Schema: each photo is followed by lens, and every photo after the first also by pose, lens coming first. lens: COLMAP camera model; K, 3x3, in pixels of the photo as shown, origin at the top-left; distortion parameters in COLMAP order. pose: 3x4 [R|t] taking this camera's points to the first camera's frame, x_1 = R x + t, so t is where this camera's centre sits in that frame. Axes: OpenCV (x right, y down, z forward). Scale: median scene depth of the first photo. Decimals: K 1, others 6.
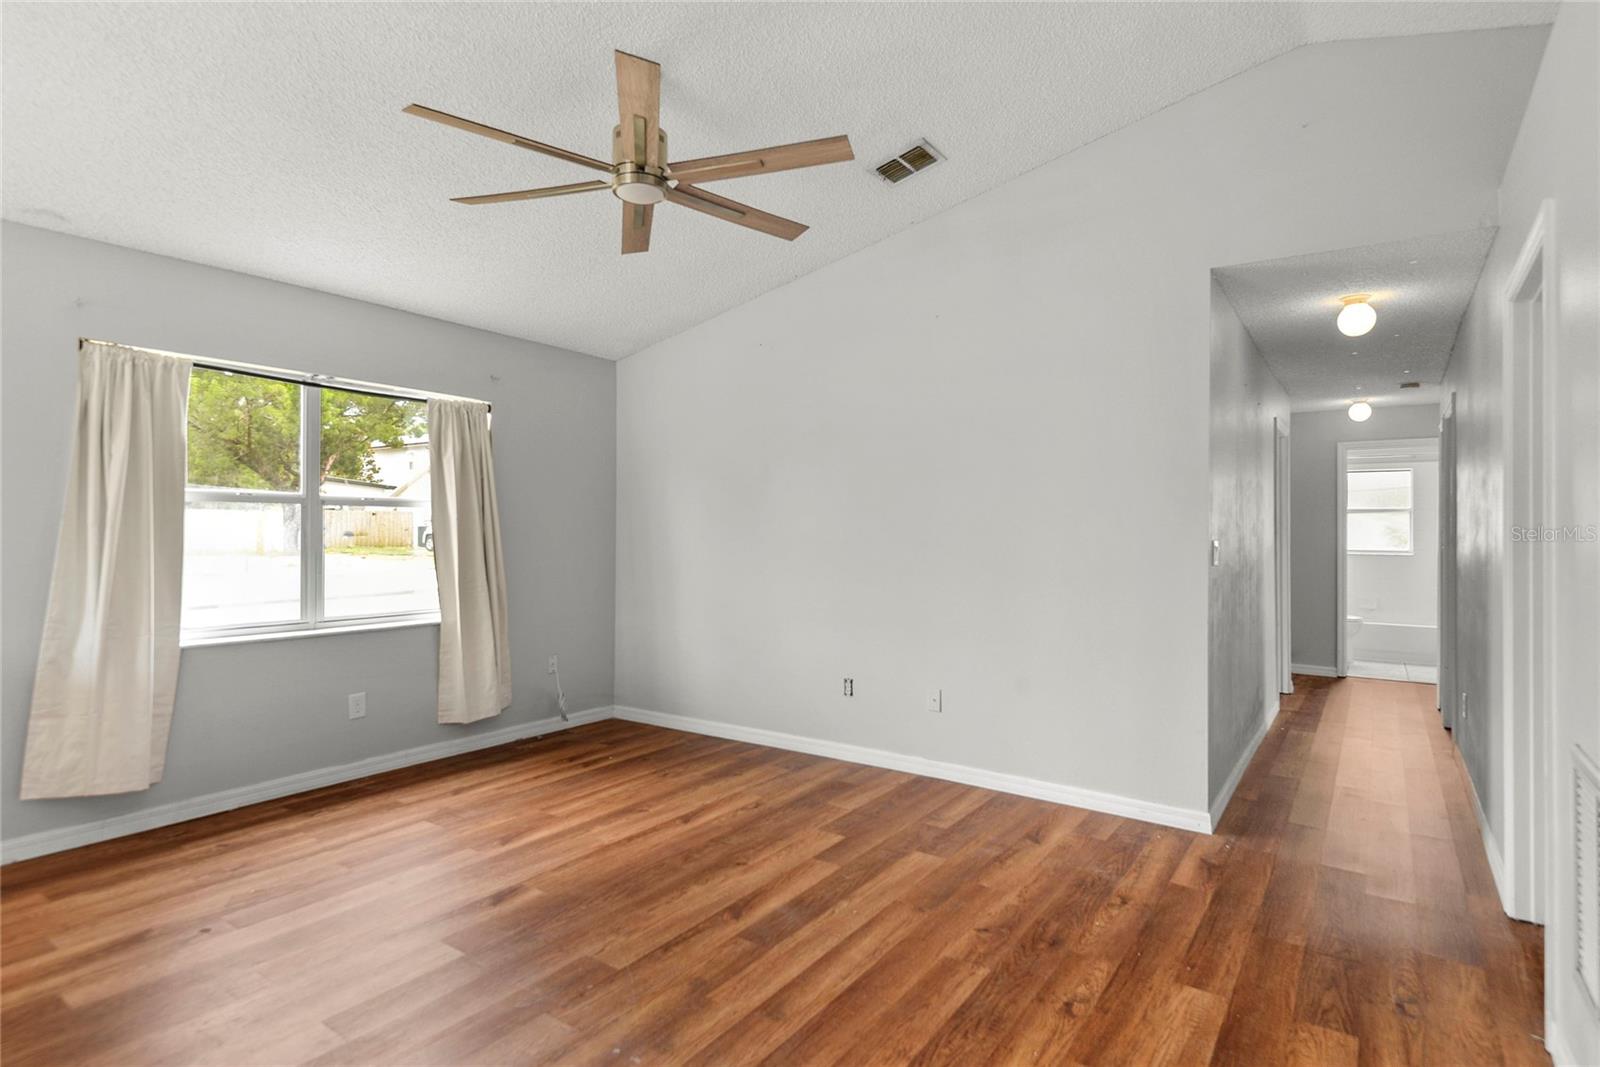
lens RADIAL K [[813.0, 0, 823.9], [0, 813.0, 531.0], [0, 0, 1]] dist [0.009713, -0.002165]
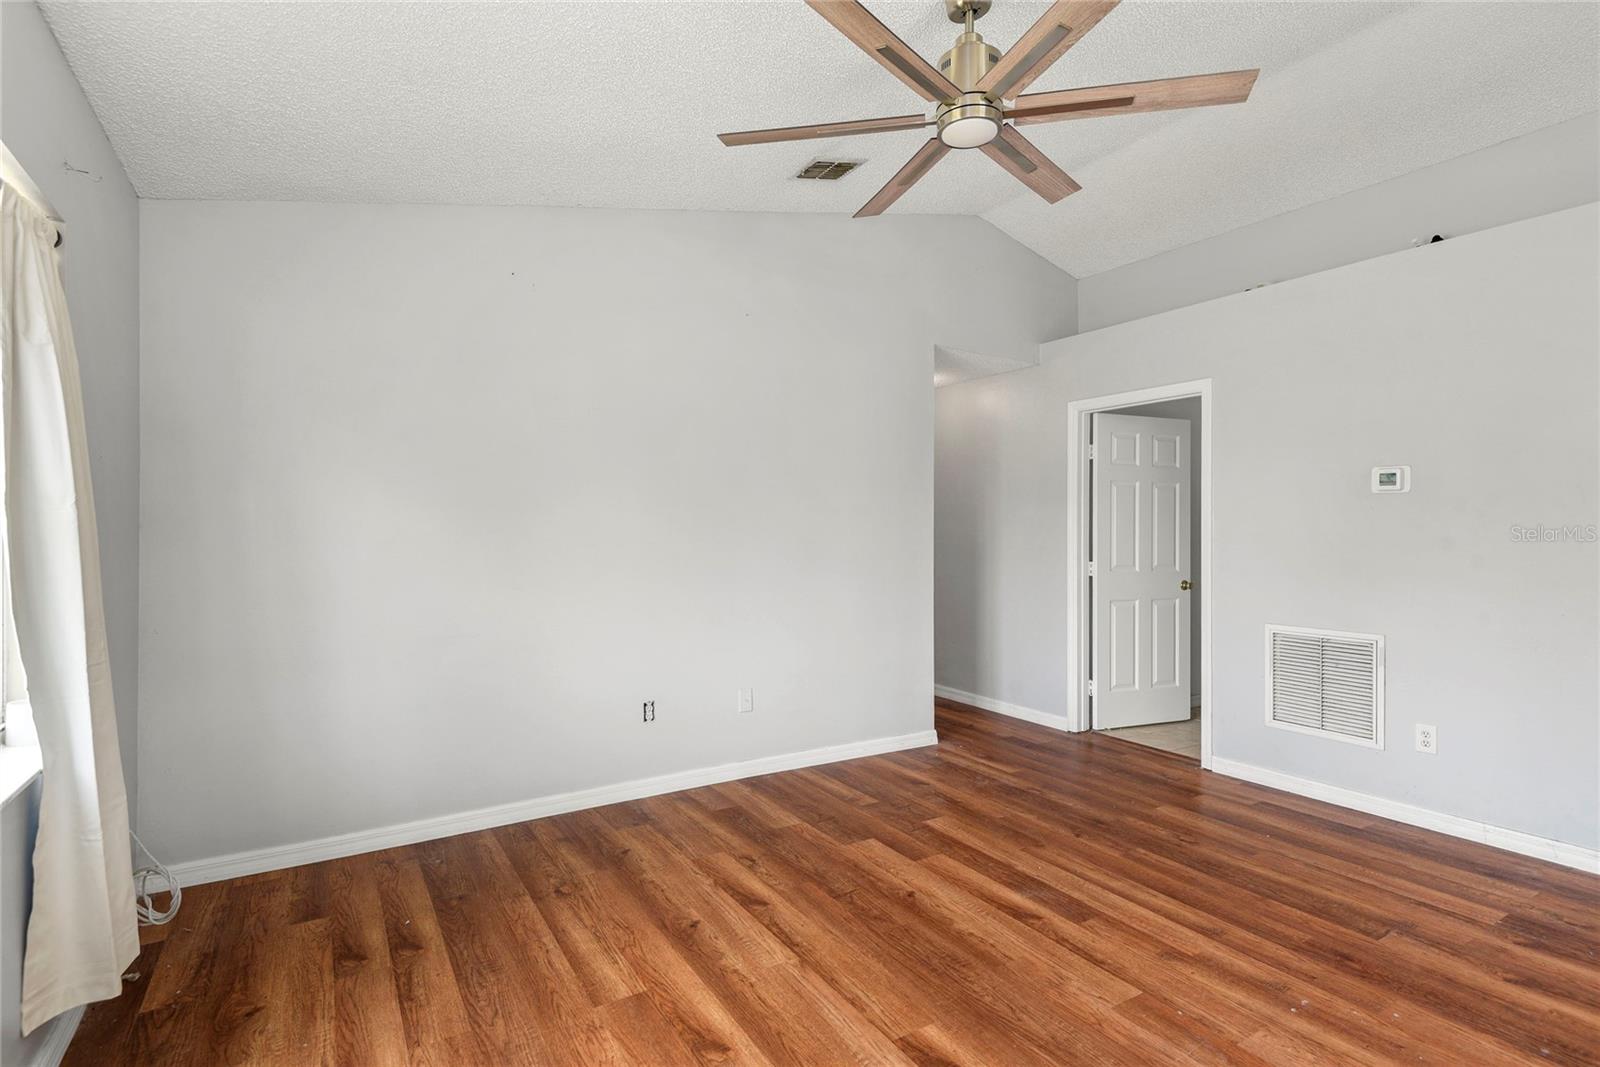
lens RADIAL K [[773.1, 0, 797.4], [0, 773.1, 532.7], [0, 0, 1]] dist [0.013098, -0.003502]
pose [[0.416374, -0.010375, 0.909134, -0.853710], [-0.001750, 0.999924, 0.012212, -0.009194], [-0.909192, -0.006675, 0.416324, 0.679694]]
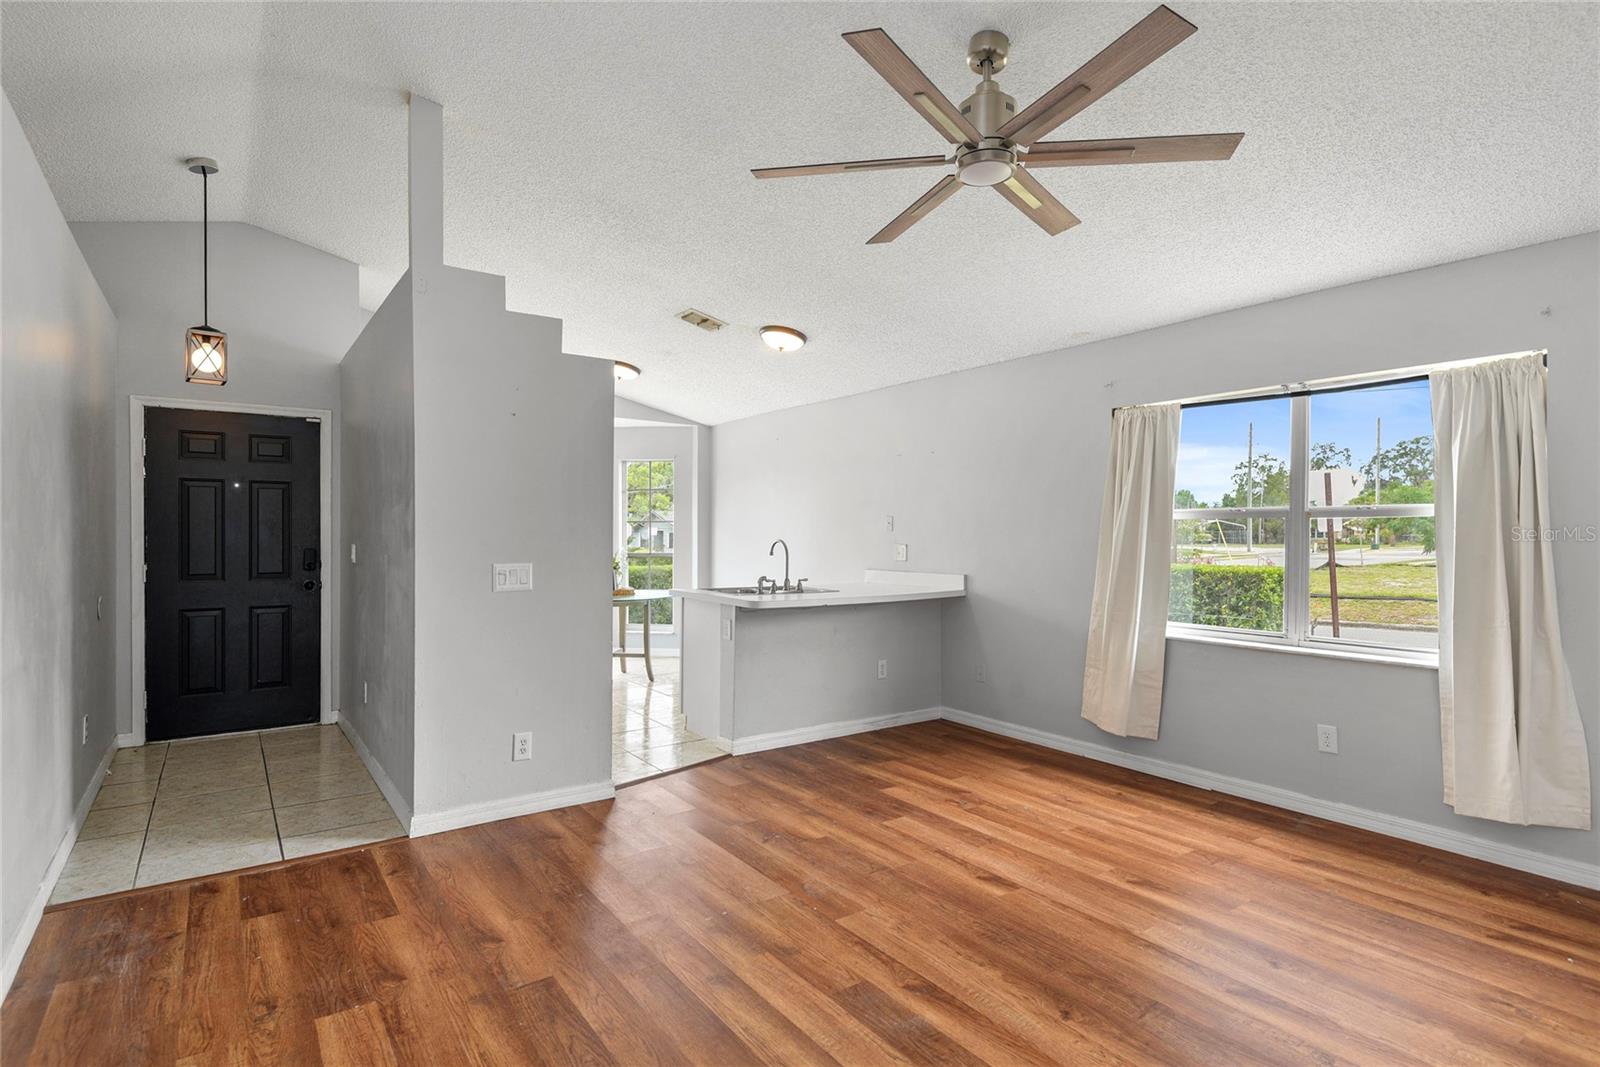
lens RADIAL K [[813.0, 0, 790.4], [0, 813.0, 537.1], [0, 0, 1]] dist [0.009713, -0.002165]
pose [[-0.359018, -0.006189, -0.933310, 0.583610], [-0.008294, 0.999960, -0.003441, -0.000557], [0.933294, 0.006506, -0.359055, 0.926429]]
